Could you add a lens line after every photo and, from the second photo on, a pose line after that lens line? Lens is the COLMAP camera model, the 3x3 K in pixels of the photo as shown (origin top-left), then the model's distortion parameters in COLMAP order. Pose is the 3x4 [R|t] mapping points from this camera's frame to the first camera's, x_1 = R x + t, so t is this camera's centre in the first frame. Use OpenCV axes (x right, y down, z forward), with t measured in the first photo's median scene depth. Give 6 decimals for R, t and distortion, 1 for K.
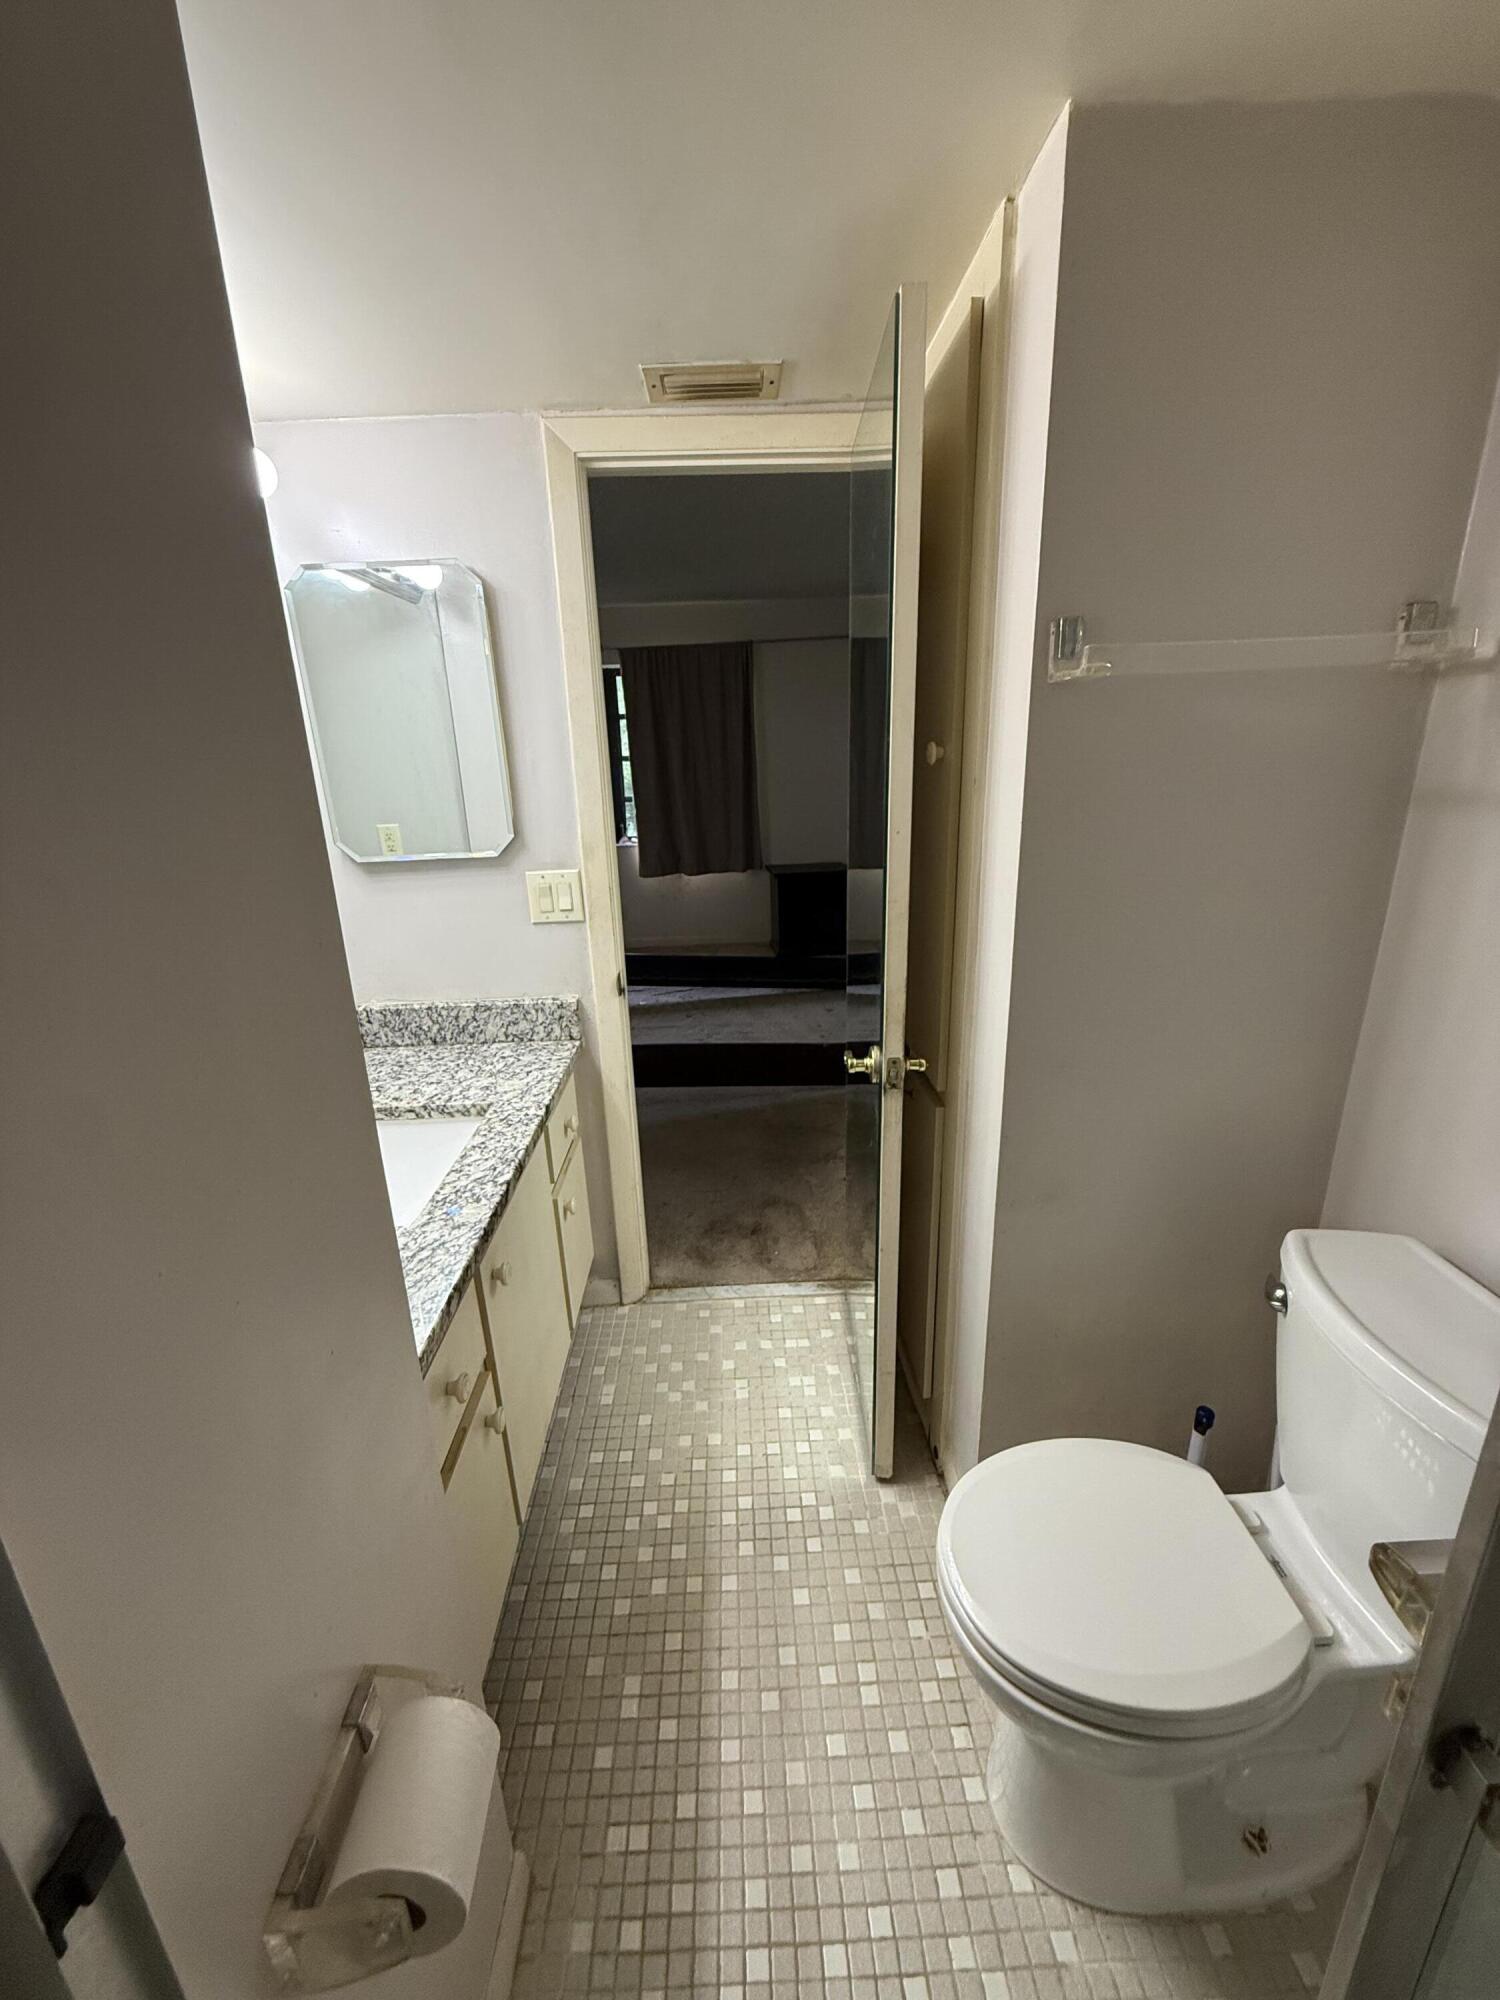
lens RADIAL K [[797.3, 0, 750.0], [0, 797.3, 1000.0], [0, 0, 1]] dist [0.000073, -0.000007]
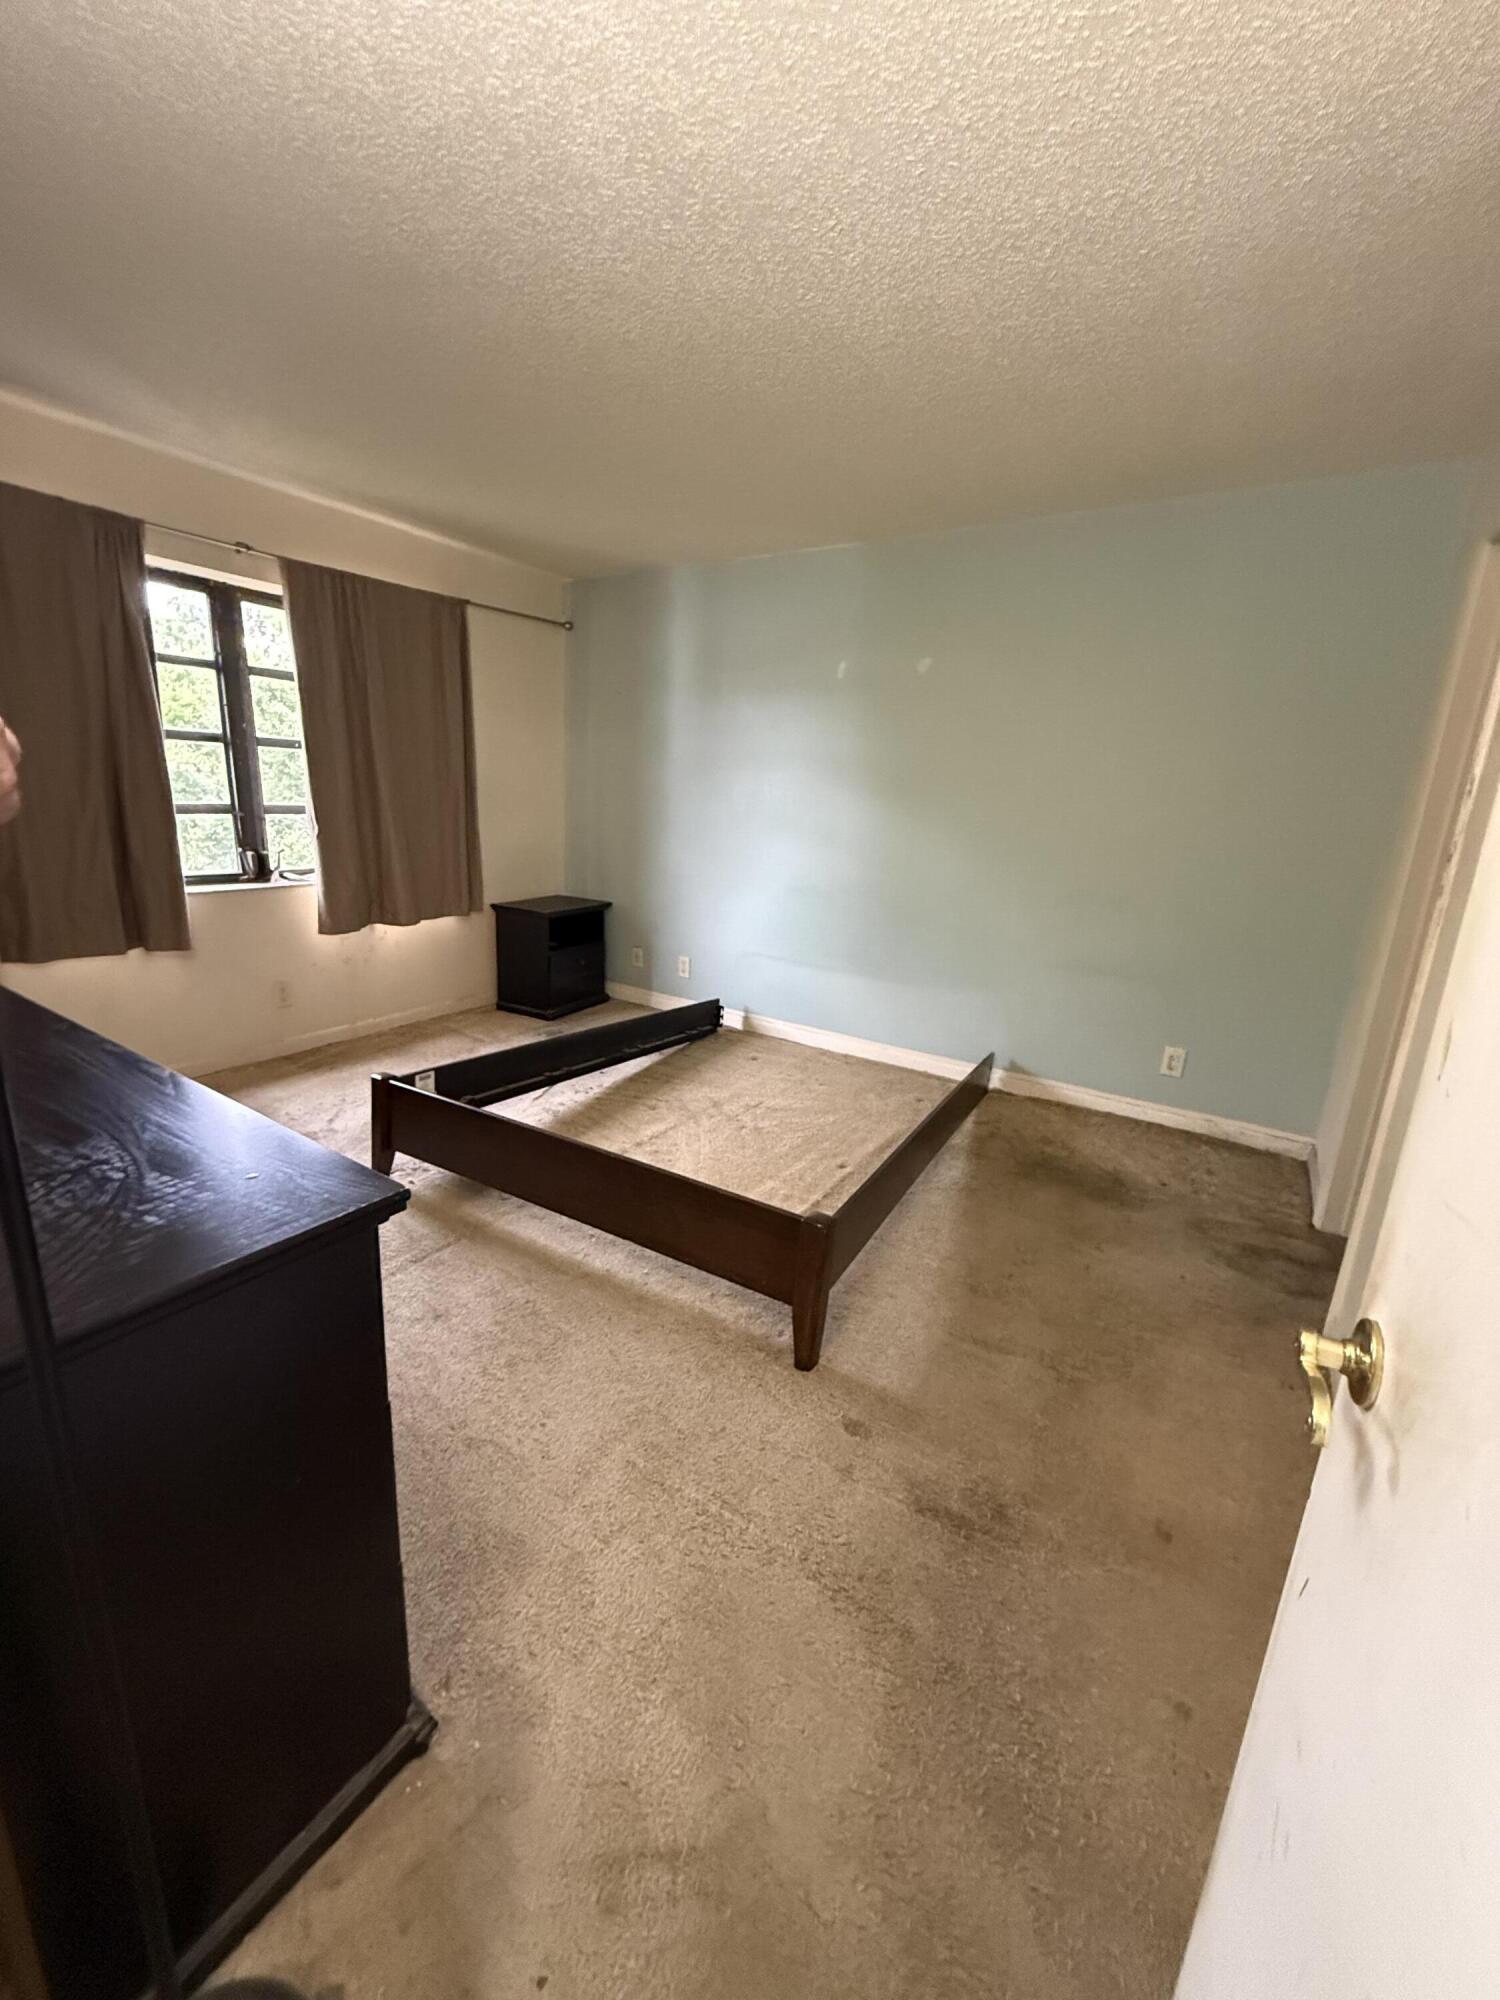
lens RADIAL K [[797.3, 0, 750.0], [0, 797.3, 1000.0], [0, 0, 1]] dist [0.000073, -0.000007]
pose [[0.555430, -0.159578, 0.816108, -0.508652], [0.183381, 0.980758, 0.066968, -0.091870], [-0.811091, 0.112463, 0.574006, 0.410598]]
